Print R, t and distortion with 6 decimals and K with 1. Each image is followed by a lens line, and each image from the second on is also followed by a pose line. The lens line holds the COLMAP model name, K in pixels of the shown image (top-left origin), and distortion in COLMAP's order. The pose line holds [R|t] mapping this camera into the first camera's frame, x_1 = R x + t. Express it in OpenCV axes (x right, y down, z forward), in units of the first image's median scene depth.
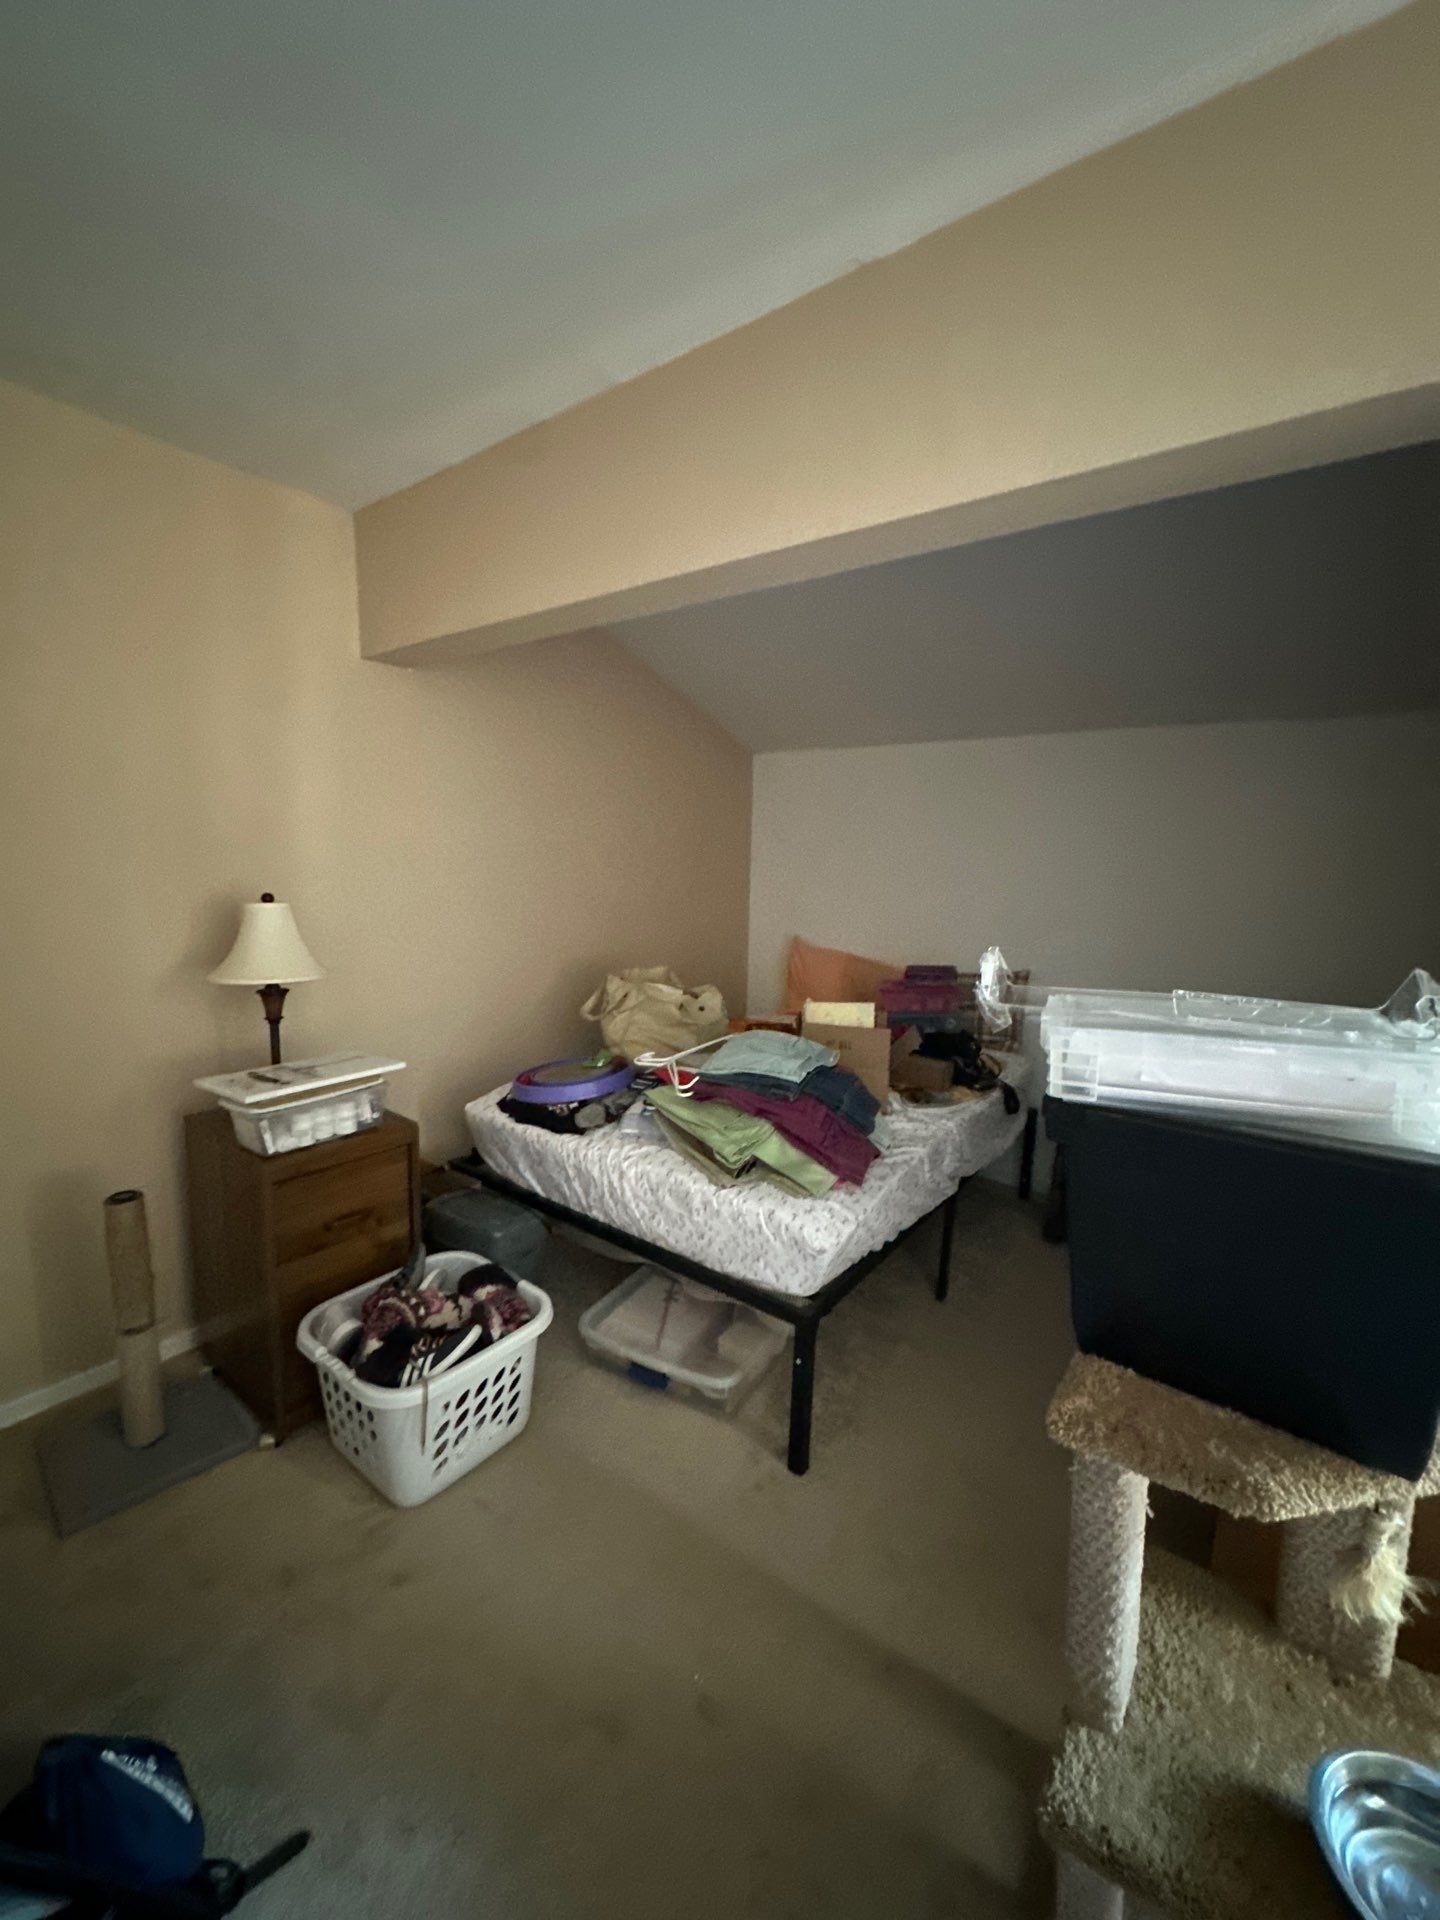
lens RADIAL K [[761.0, 0, 718.7], [0, 761.0, 958.3], [0, 0, 1]] dist [-0.012607, -0.000027]
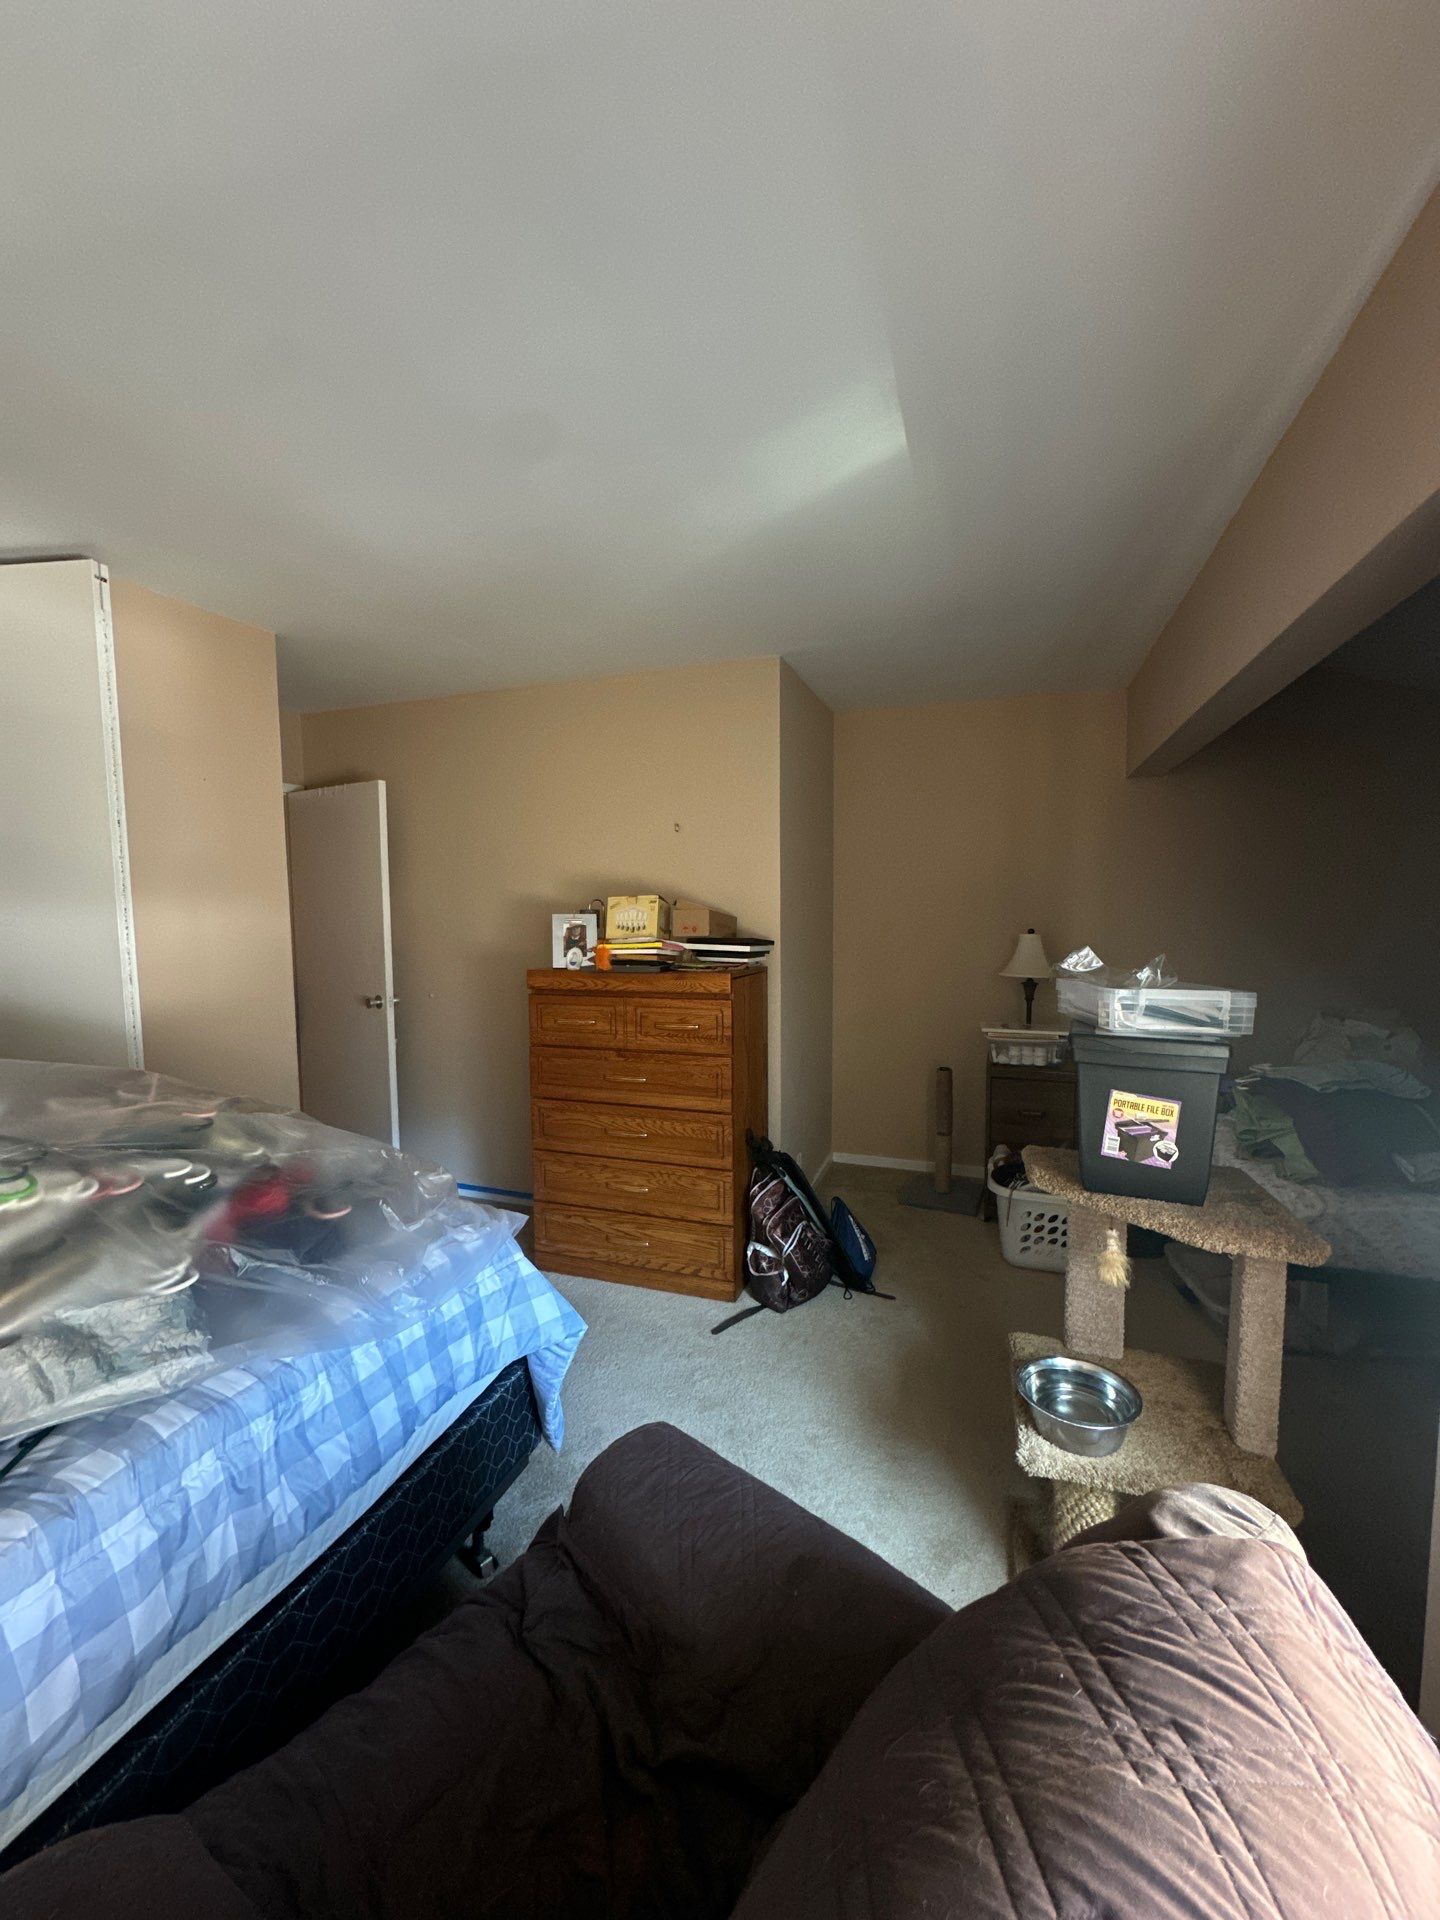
lens RADIAL K [[761.0, 0, 714.9], [0, 761.0, 963.9], [0, 0, 1]] dist [-0.012607, -0.000027]
pose [[0.293183, 0.059527, -0.954201, 1.021010], [-0.110344, 0.993497, 0.028075, 0.033285], [0.949667, 0.097059, 0.297845, -0.277099]]
